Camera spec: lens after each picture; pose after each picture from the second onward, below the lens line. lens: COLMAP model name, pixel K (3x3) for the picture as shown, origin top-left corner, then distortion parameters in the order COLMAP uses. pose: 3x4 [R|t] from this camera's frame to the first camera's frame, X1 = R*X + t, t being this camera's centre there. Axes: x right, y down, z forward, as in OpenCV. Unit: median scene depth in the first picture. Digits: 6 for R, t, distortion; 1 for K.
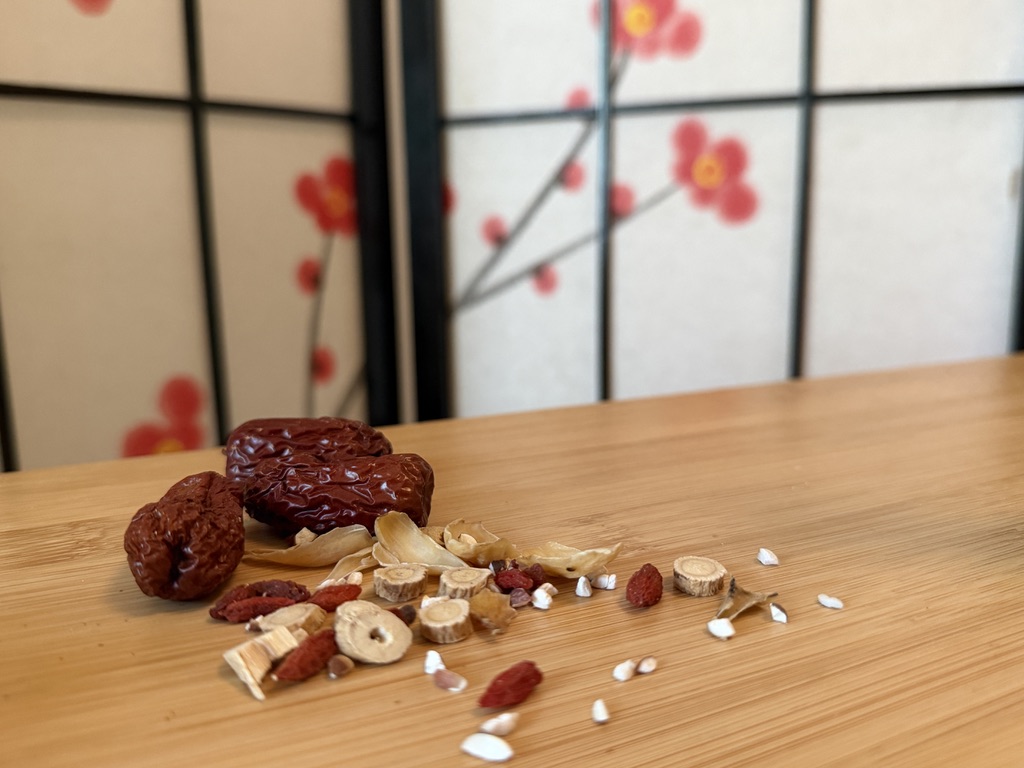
lens RADIAL K [[932.2, 0, 538.6], [0, 932.2, 408.5], [0, 0, 1]] dist [-0.034506, 0.000000]
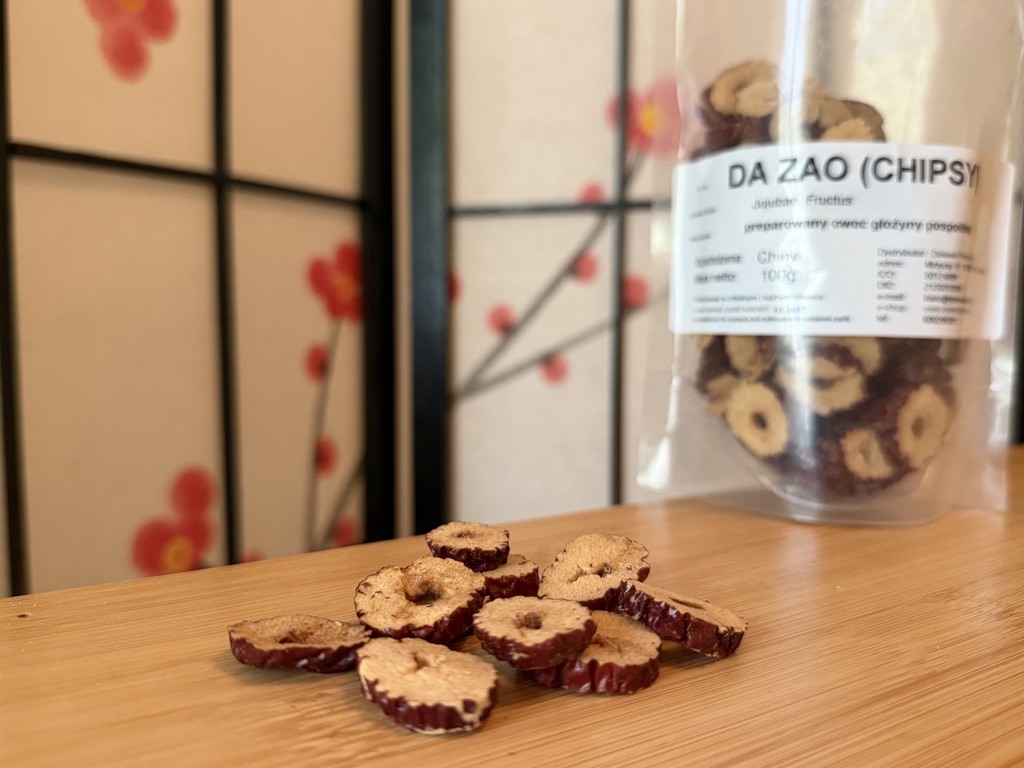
lens RADIAL K [[932.2, 0, 519.0], [0, 932.2, 395.0], [0, 0, 1]] dist [-0.034506, 0.000000]
pose [[0.990248, 0.006715, 0.139152, -0.178666], [0.010048, 0.992793, -0.119420, 0.007967], [-0.138951, 0.119654, 0.983044, 0.032427]]
